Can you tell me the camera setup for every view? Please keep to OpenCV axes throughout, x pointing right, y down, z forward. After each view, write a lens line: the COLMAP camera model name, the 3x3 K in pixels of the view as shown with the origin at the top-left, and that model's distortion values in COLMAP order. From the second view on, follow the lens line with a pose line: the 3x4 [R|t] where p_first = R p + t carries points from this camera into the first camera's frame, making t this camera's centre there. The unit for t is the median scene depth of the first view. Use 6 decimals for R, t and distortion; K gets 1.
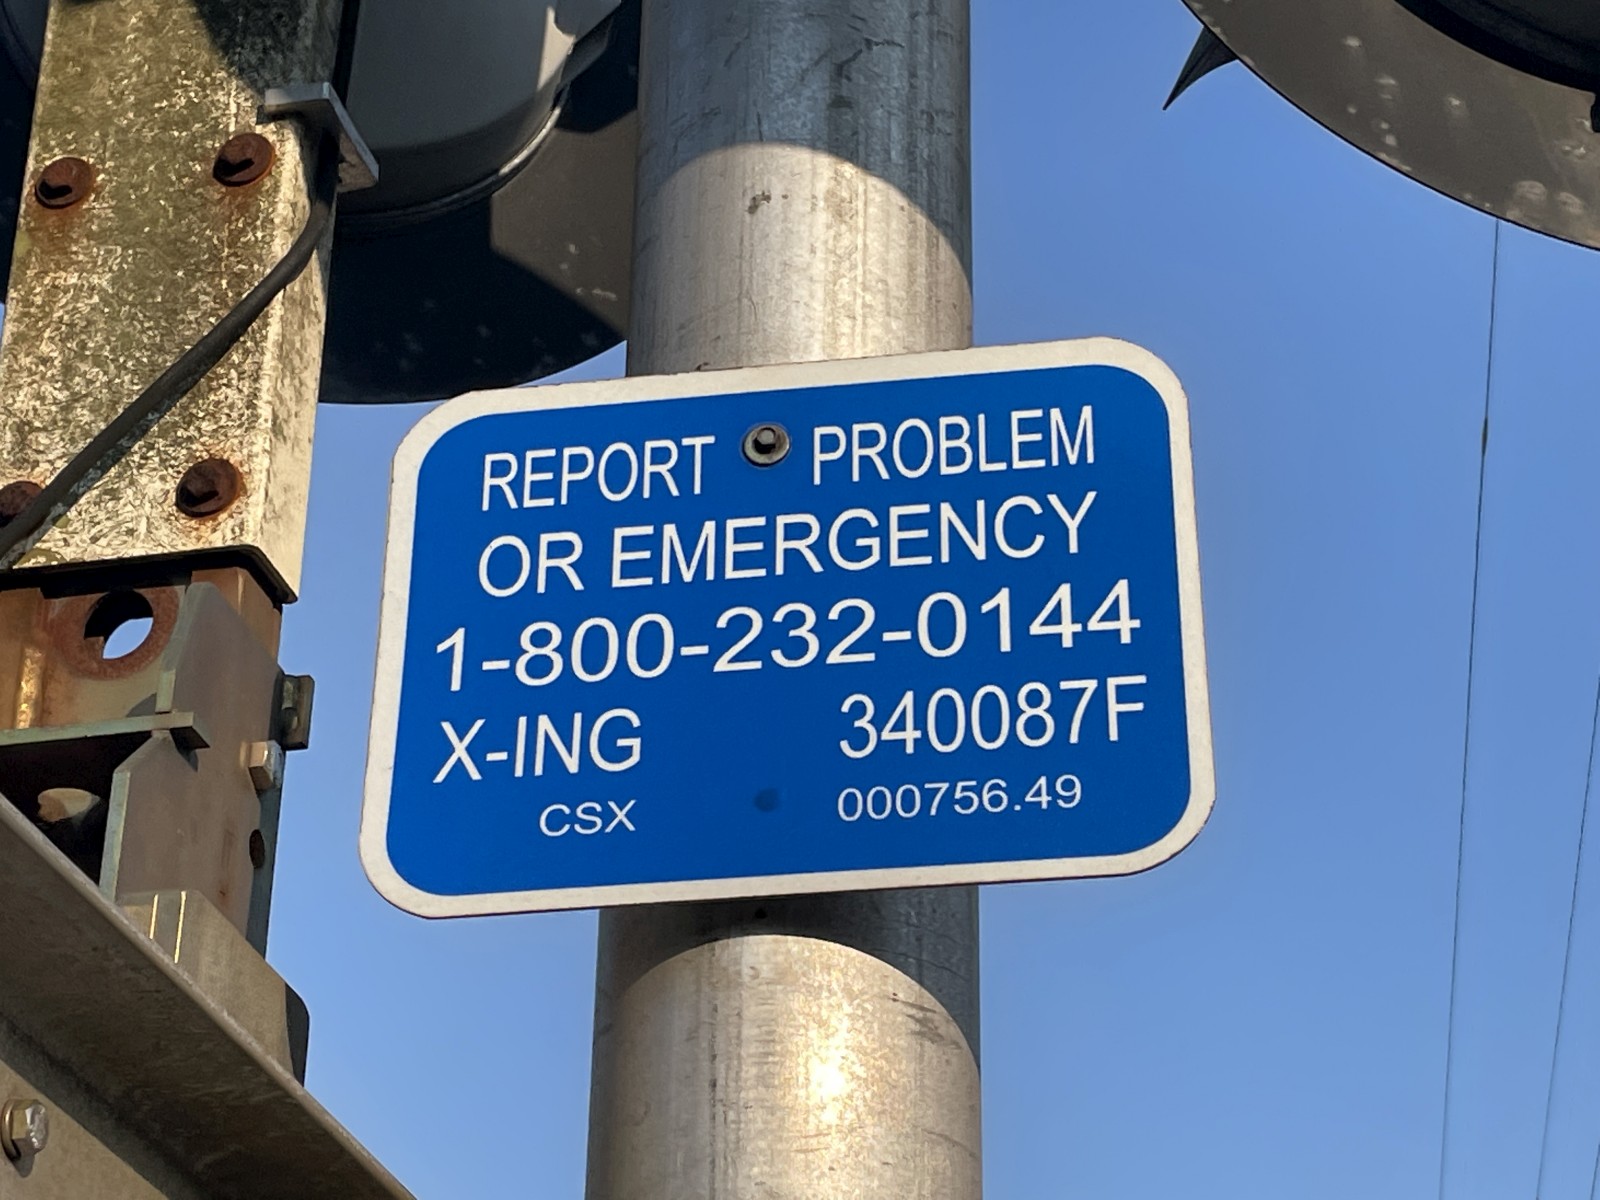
lens RADIAL K [[3335.3, 0, 800.0], [0, 3335.3, 600.0], [0, 0, 1]] dist [0.251472, 0.023162]
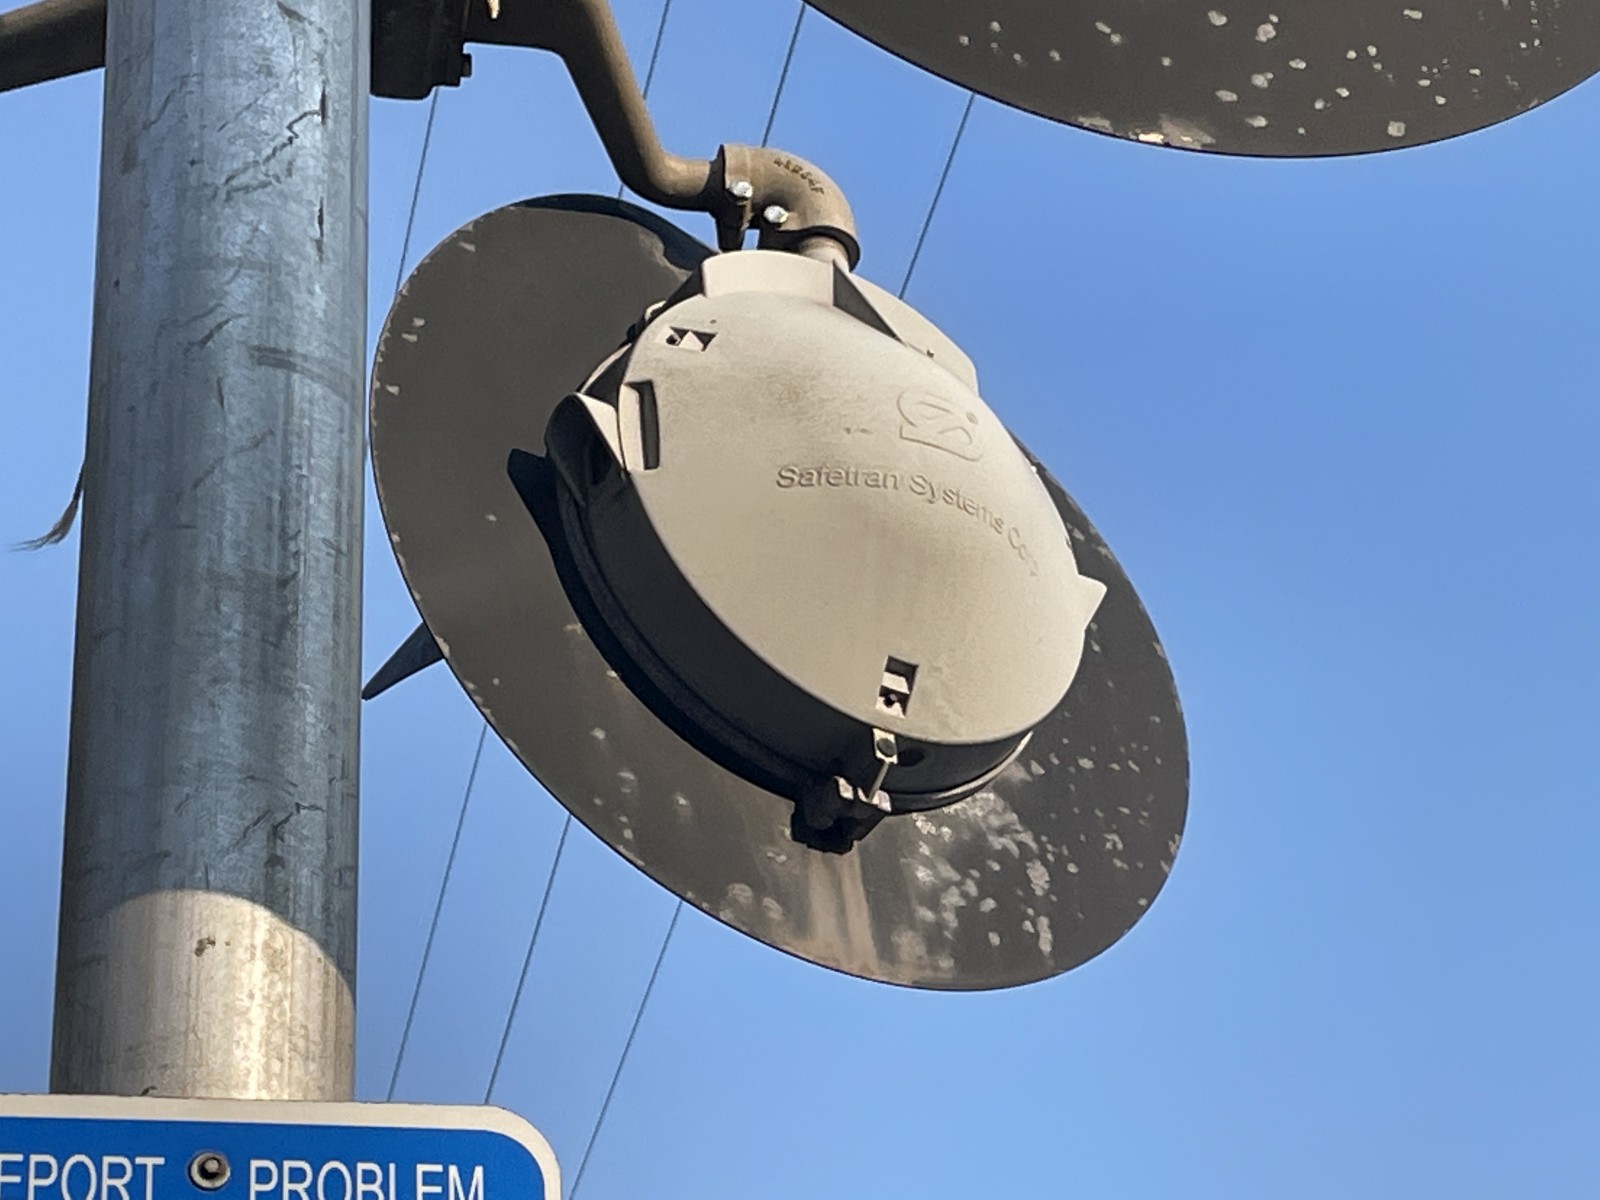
lens RADIAL K [[4414.3, 0, 800.0], [0, 4414.3, 600.0], [0, 0, 1]] dist [0.067450, 1.058579]
pose [[0.944215, 0.135332, 0.300238, -0.308753], [-0.113898, 0.989600, -0.087863, -0.131797], [-0.309006, 0.048765, 0.949809, -0.557255]]
